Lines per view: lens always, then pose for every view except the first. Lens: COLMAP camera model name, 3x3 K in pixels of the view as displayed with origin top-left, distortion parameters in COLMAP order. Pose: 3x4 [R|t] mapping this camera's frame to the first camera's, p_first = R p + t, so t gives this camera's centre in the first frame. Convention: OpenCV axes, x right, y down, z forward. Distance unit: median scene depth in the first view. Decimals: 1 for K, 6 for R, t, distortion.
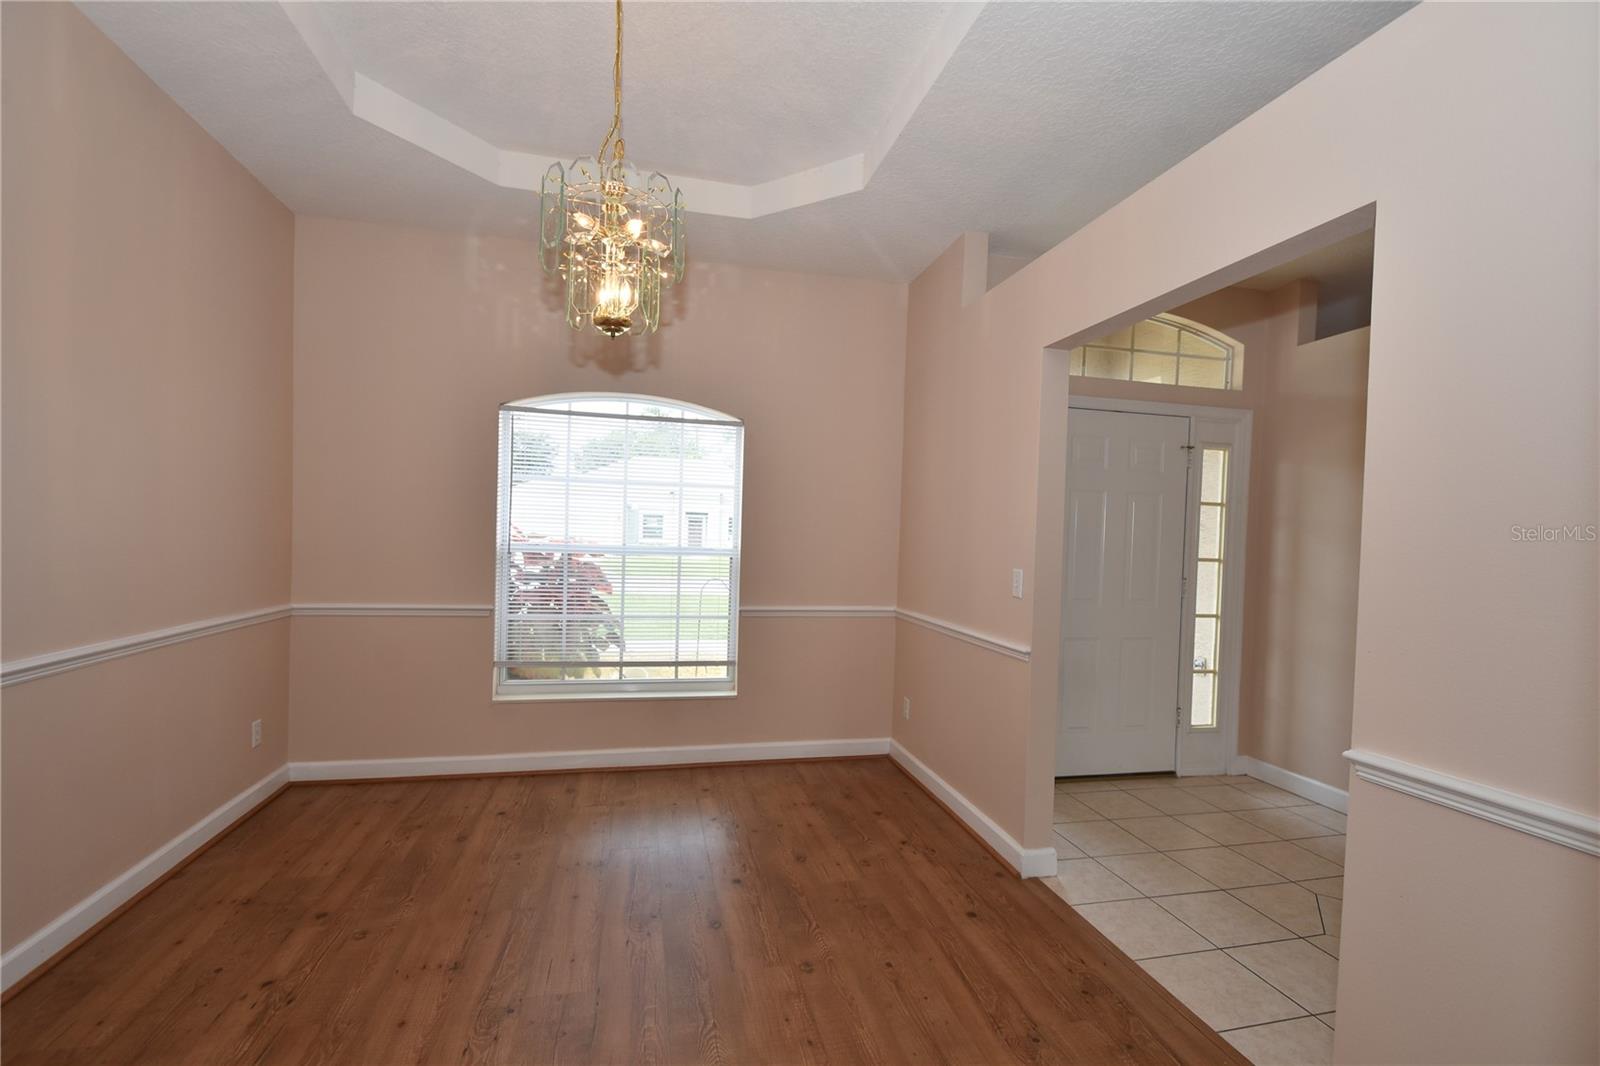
lens RADIAL K [[713.3, 0, 800.0], [0, 713.3, 533.0], [0, 0, 1]] dist [0.003219, 0.000327]
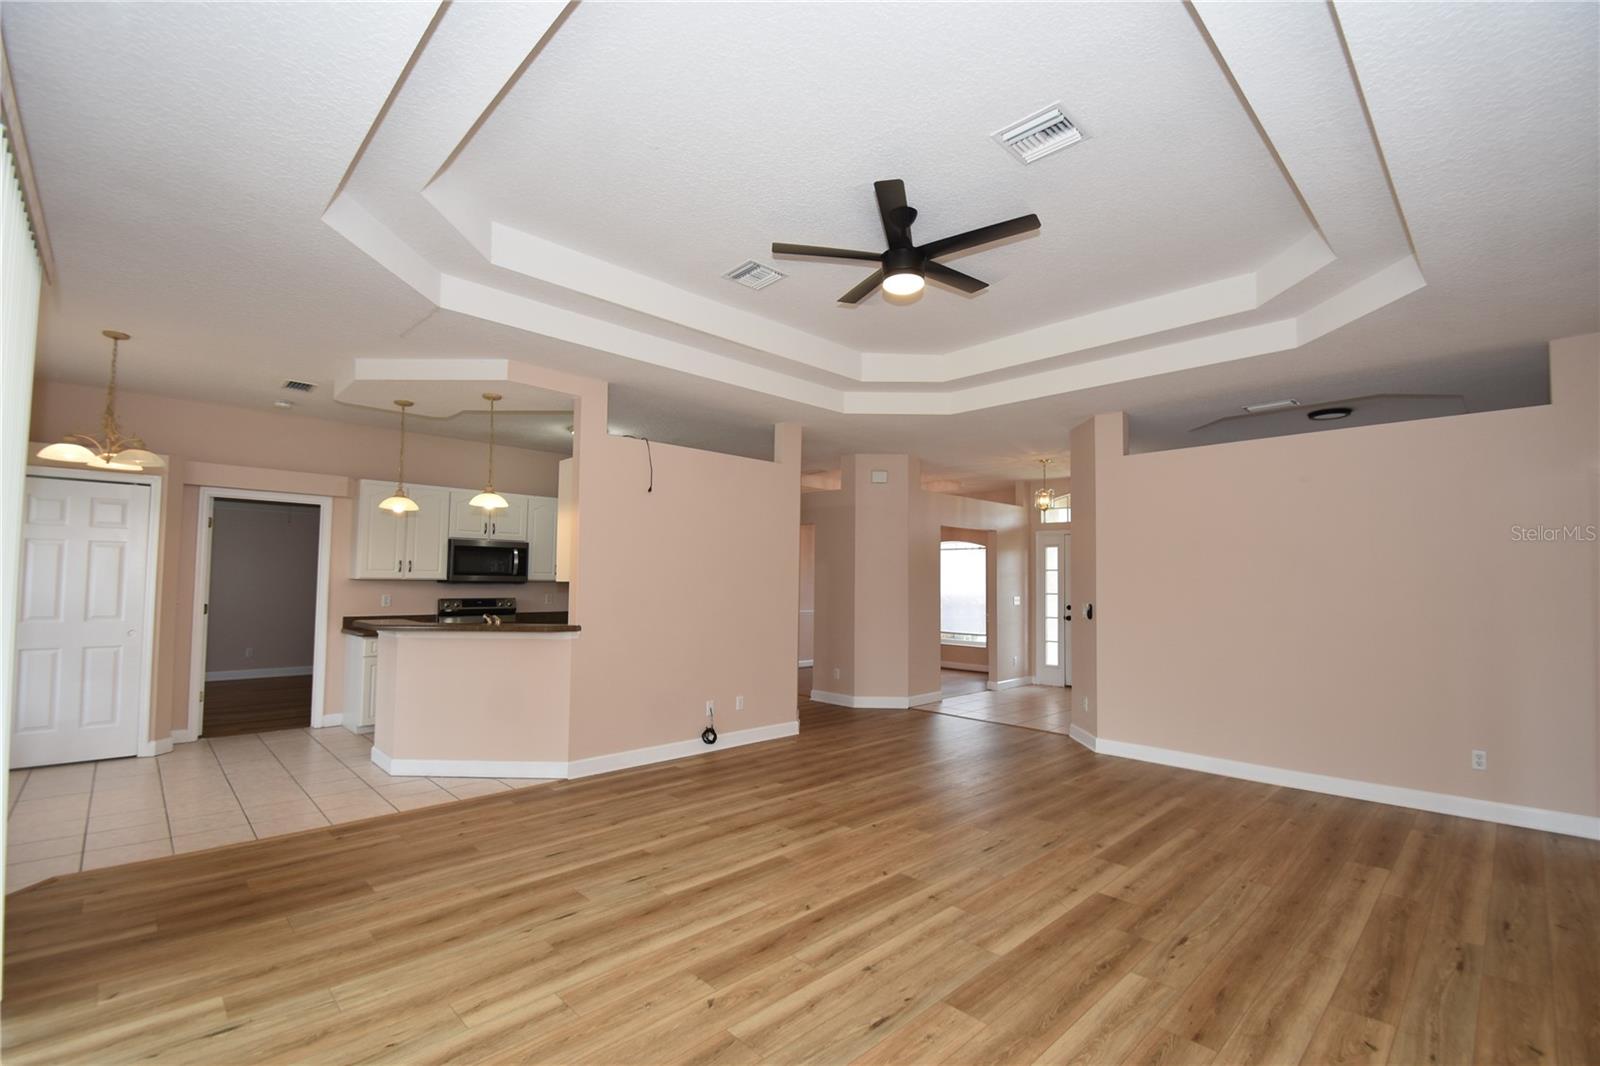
lens RADIAL K [[699.5, 0, 802.2], [0, 699.5, 548.2], [0, 0, 1]] dist [0.012803, -0.016270]
pose [[0.524294, -0.067354, -0.848869, 1.854527], [-0.008126, 0.996426, -0.084081, 0.080237], [0.851499, 0.050981, 0.521873, -1.016036]]
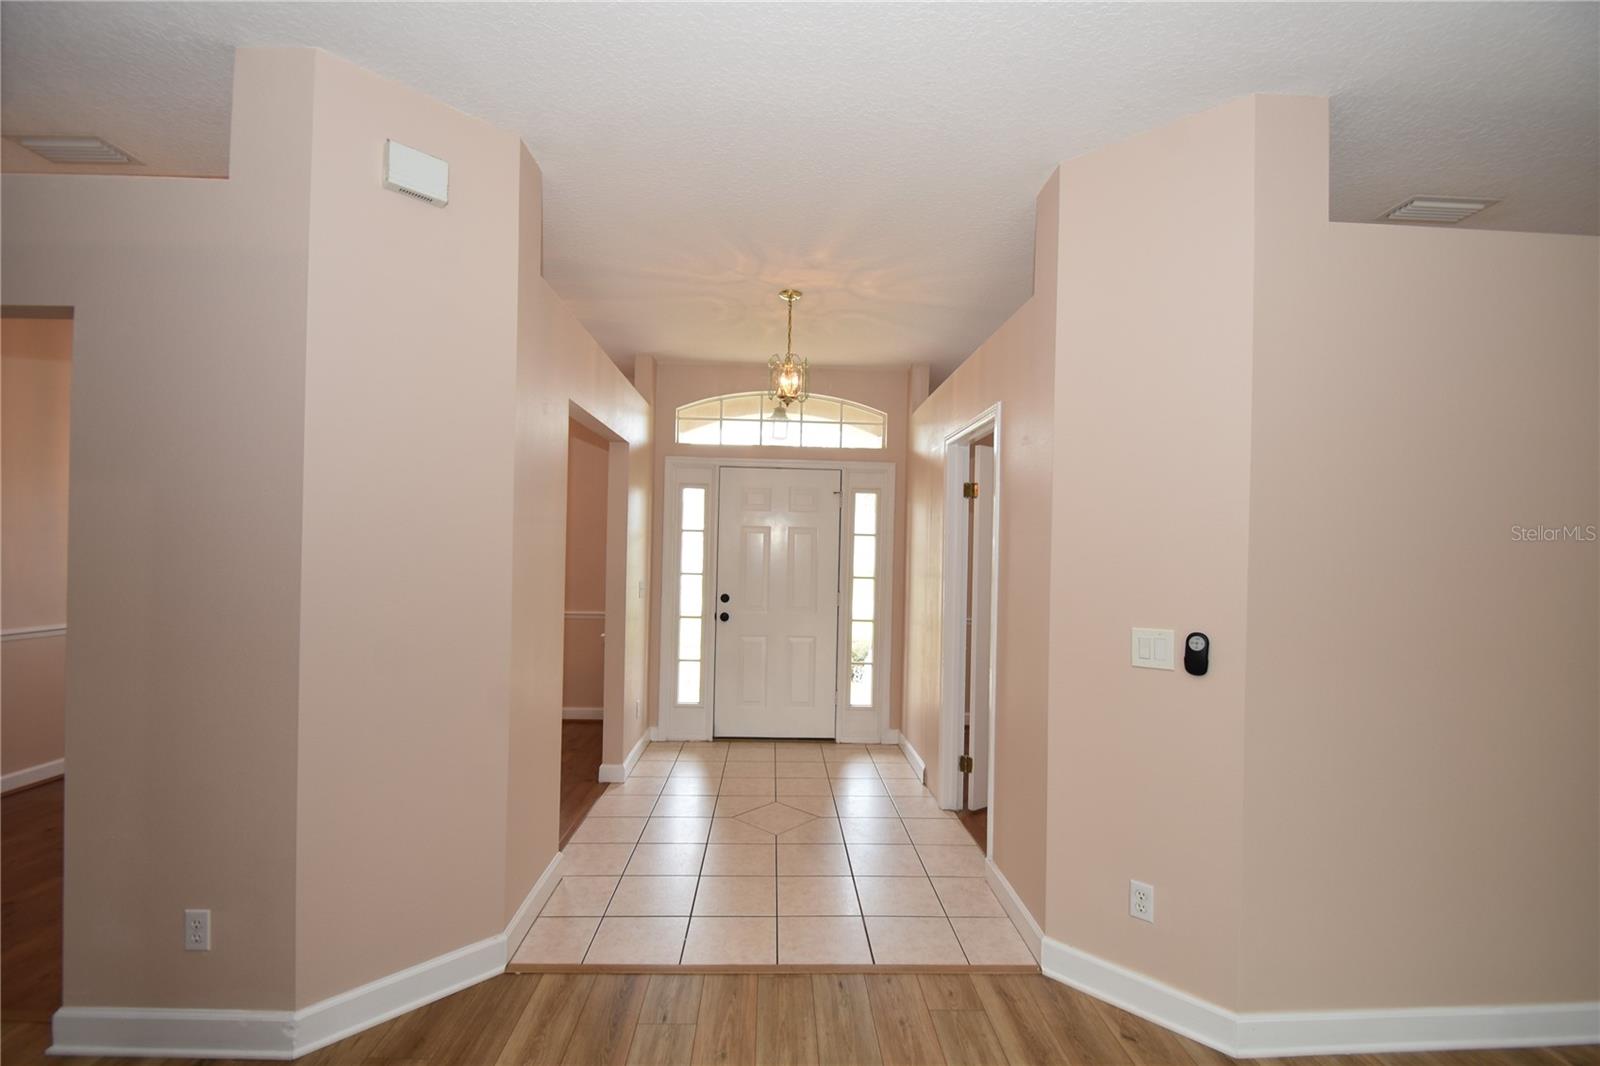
lens RADIAL K [[699.5, 0, 802.2], [0, 699.5, 548.2], [0, 0, 1]] dist [0.012803, -0.016270]
pose [[0.983355, -0.011437, -0.181332, 0.710473], [0.006938, 0.999653, -0.025427, 0.015680], [0.181560, 0.023746, 0.983093, -0.290529]]
